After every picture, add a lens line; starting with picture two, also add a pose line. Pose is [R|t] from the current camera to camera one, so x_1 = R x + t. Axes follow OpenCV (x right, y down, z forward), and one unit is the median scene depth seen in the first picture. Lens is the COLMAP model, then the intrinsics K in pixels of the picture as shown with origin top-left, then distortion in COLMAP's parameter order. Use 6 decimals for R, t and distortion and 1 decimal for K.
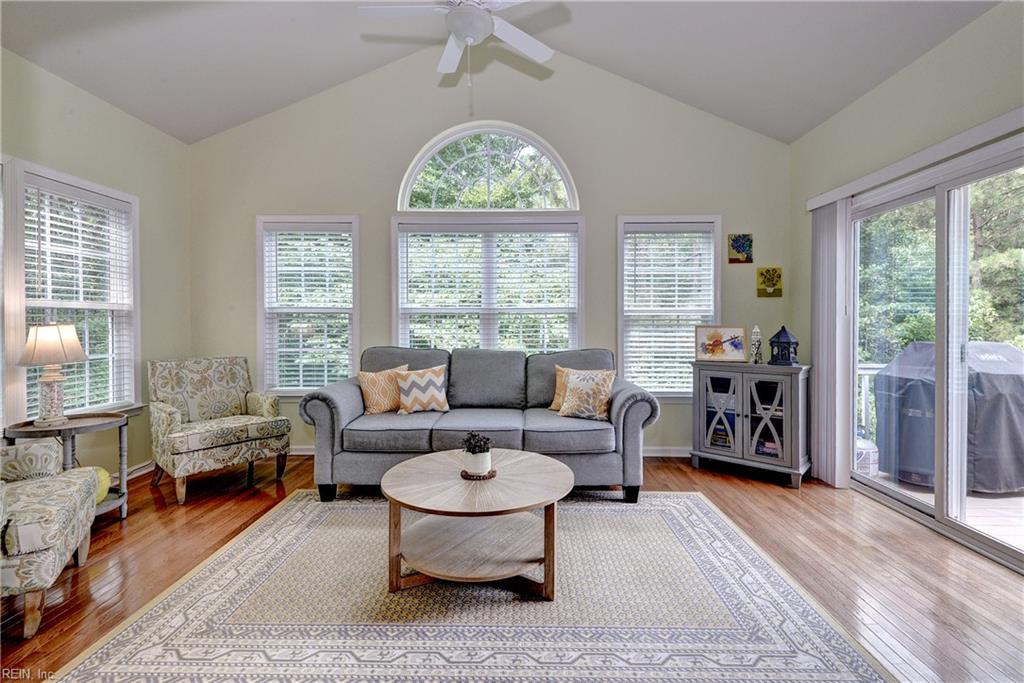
lens RADIAL K [[465.9, 0, 511.1], [0, 465.9, 332.1], [0, 0, 1]] dist [0.005331, -0.005504]
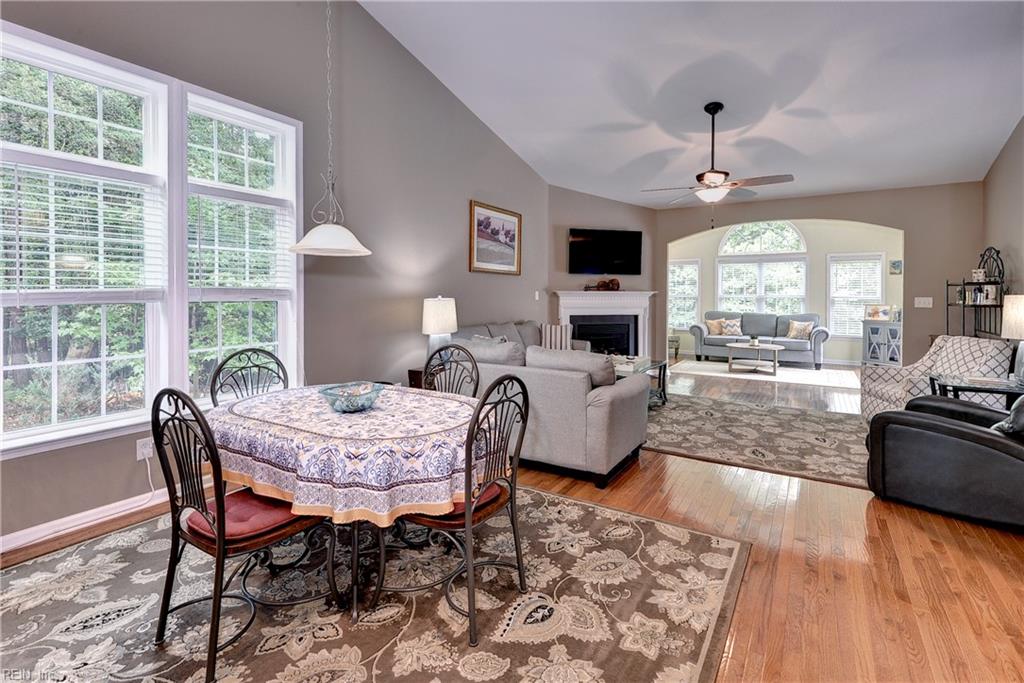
lens RADIAL K [[465.9, 0, 525.3], [0, 465.9, 303.1], [0, 0, 1]] dist [0.005331, -0.005504]
pose [[0.866496, 0.012227, -0.499033, 0.109752], [-0.013043, 0.999913, 0.001853, -0.003403], [0.499013, 0.004903, 0.866581, -1.782175]]
